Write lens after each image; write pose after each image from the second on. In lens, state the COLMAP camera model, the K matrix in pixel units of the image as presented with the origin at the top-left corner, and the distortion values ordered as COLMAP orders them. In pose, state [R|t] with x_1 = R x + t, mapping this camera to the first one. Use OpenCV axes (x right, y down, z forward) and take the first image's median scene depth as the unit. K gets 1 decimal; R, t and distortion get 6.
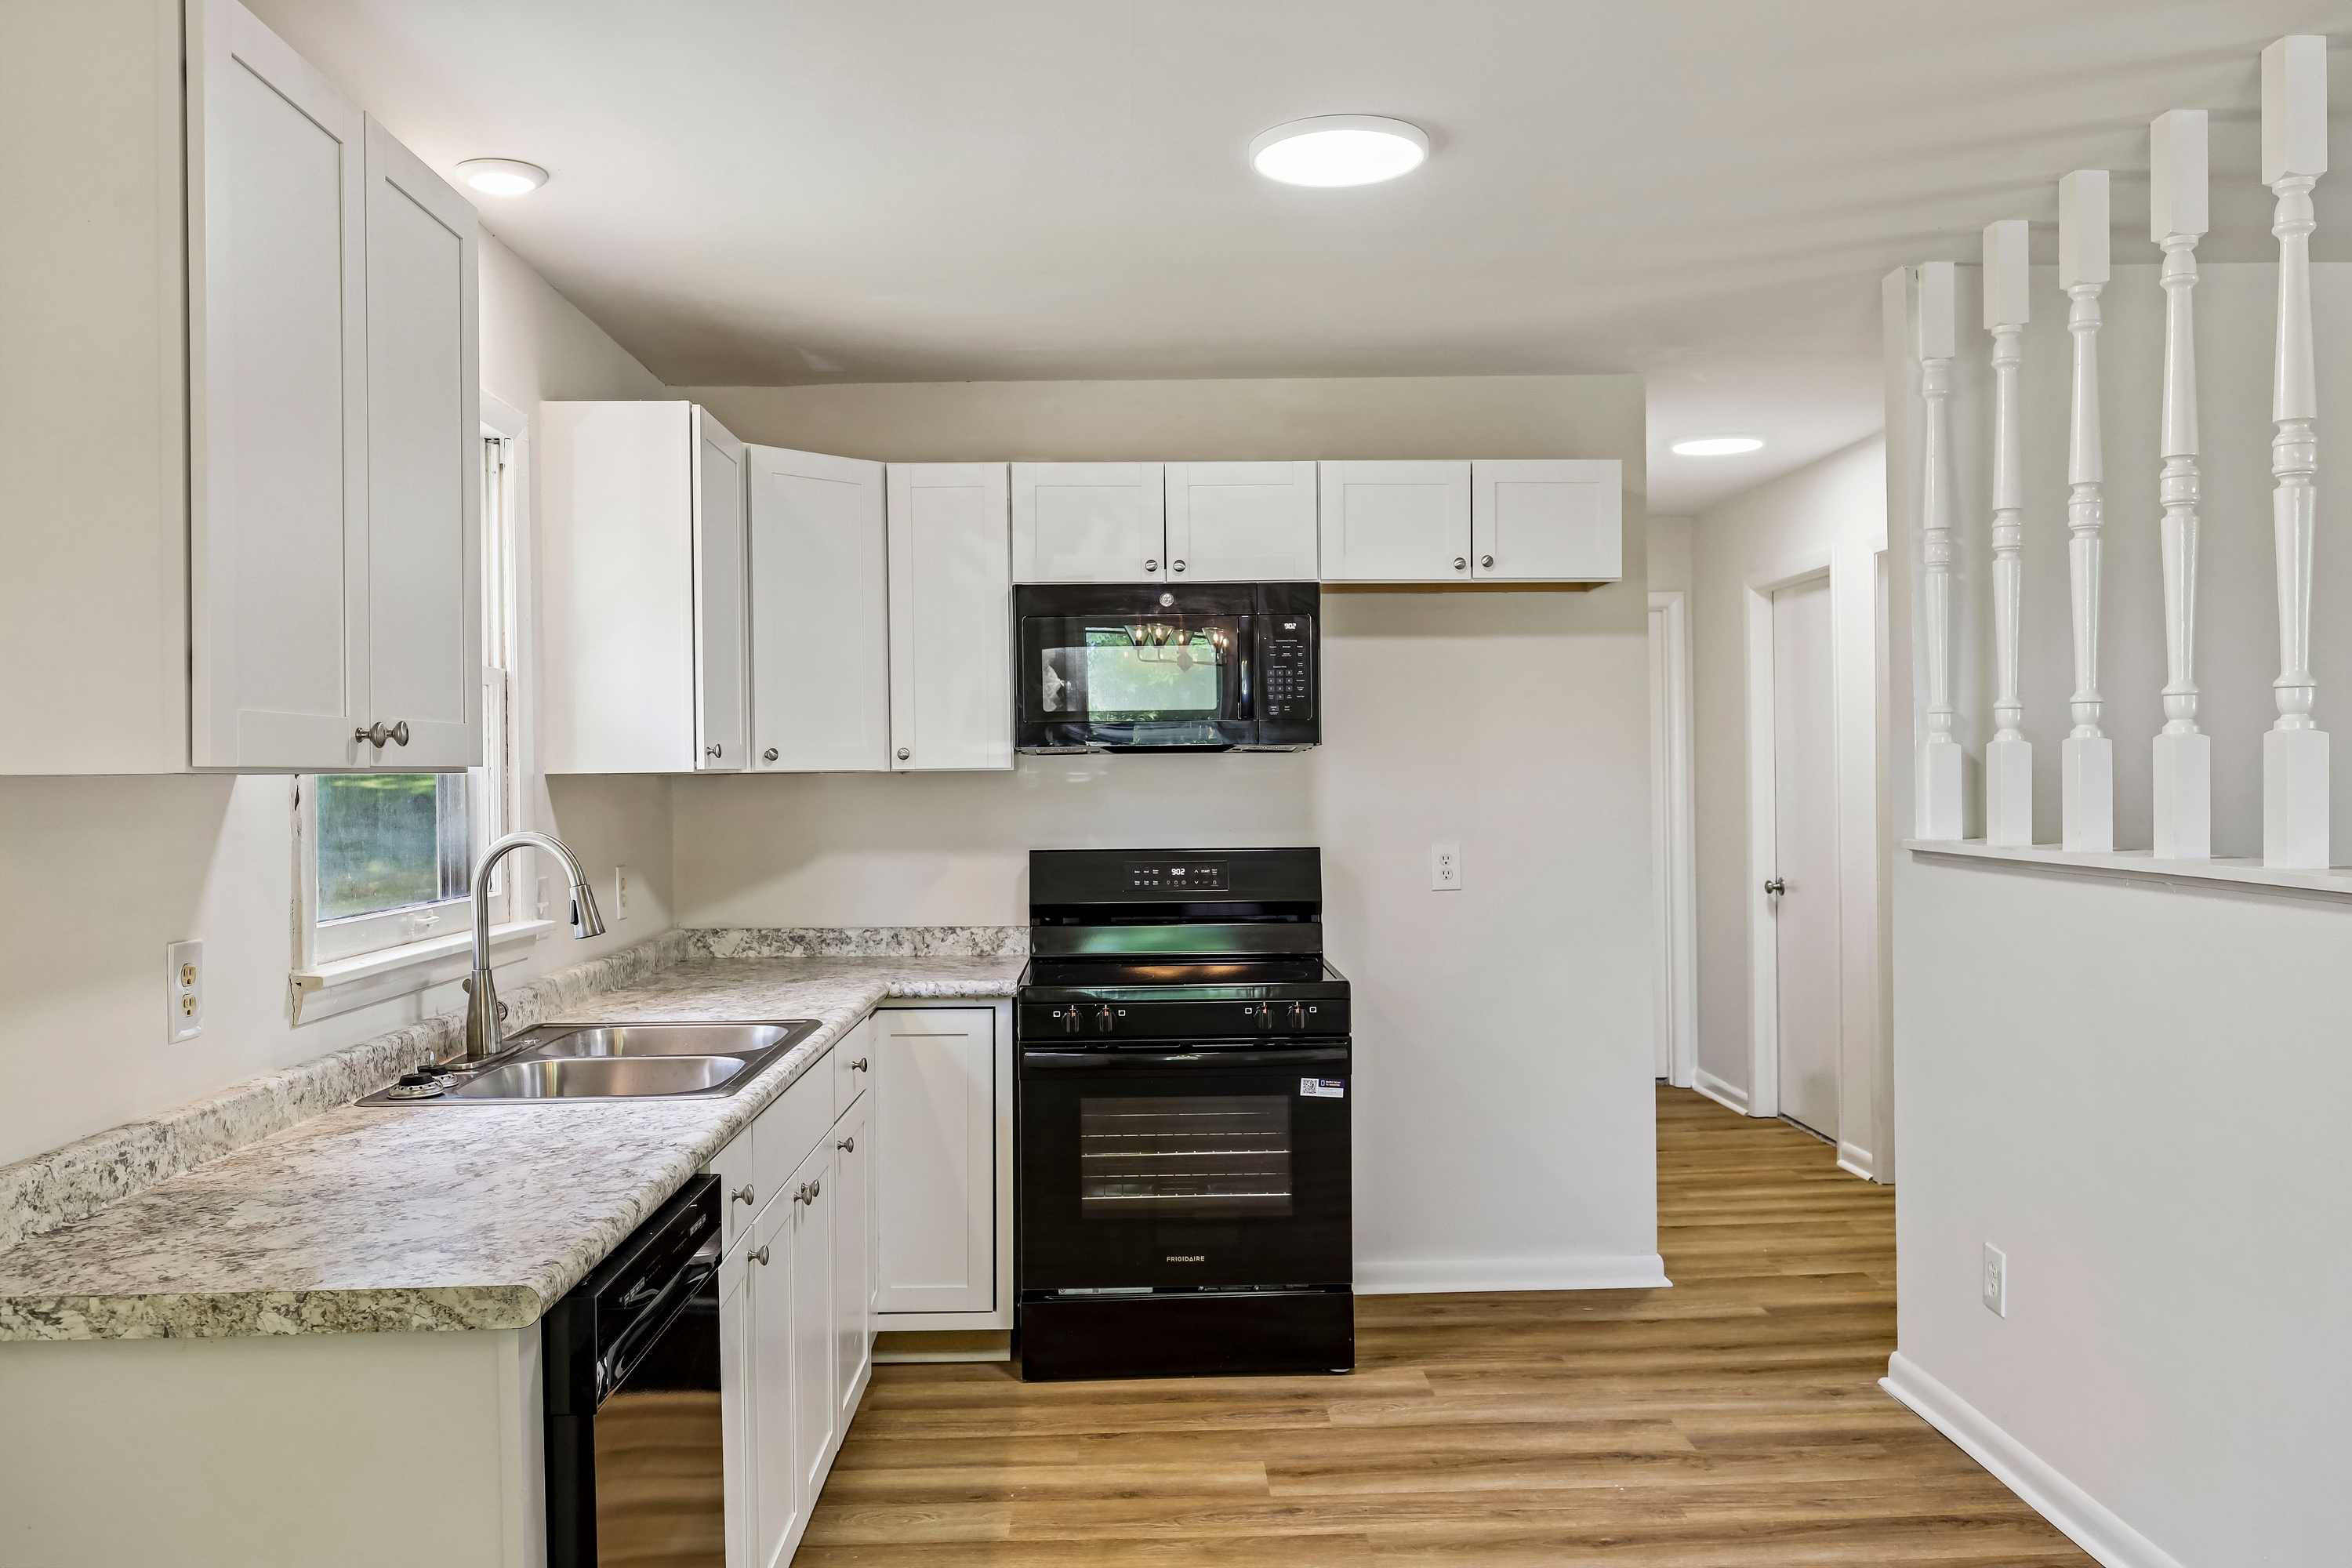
lens RADIAL K [[1862.6, 0, 1184.0], [0, 1862.6, 784.5], [0, 0, 1]] dist [-0.007081, 0.001382]
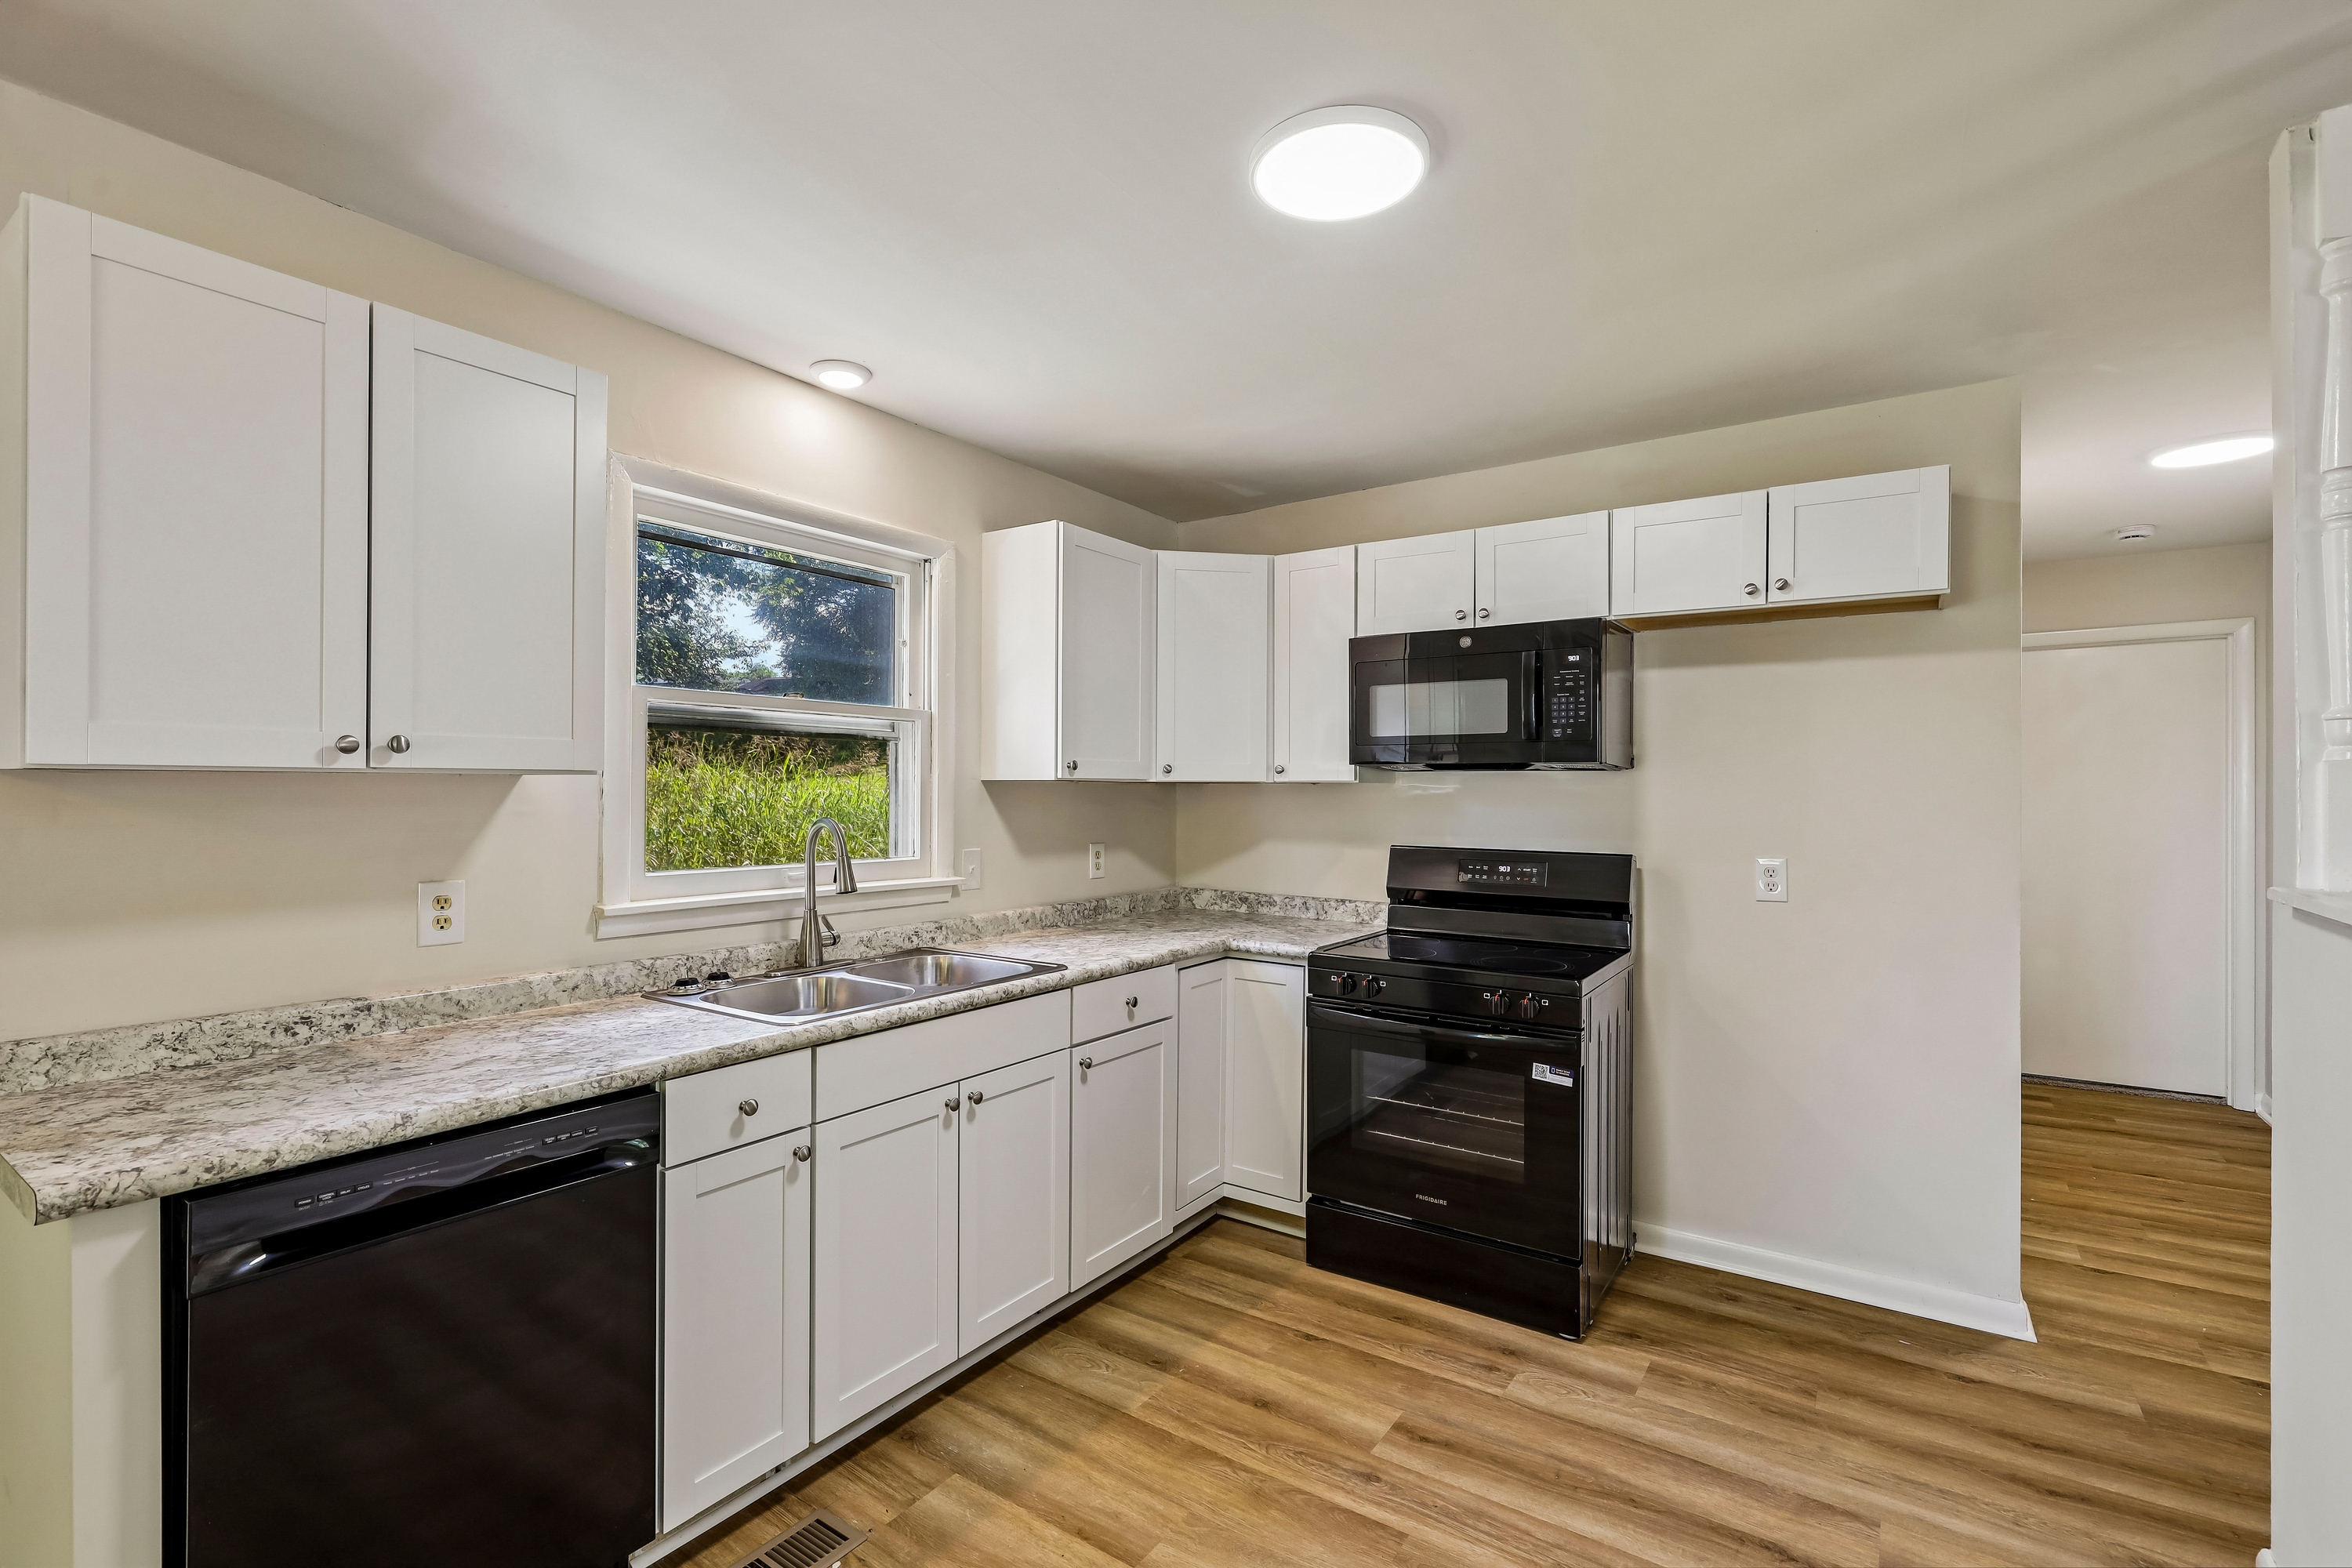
lens RADIAL K [[1063.3, 0, 1174.0], [0, 1063.3, 787.6], [0, 0, 1]] dist [-0.005735, 0.001506]
pose [[0.801723, 0.015623, -0.597492, 0.264258], [-0.017782, 0.999839, 0.002283, -0.003914], [0.597431, 0.008794, 0.801872, 0.358854]]
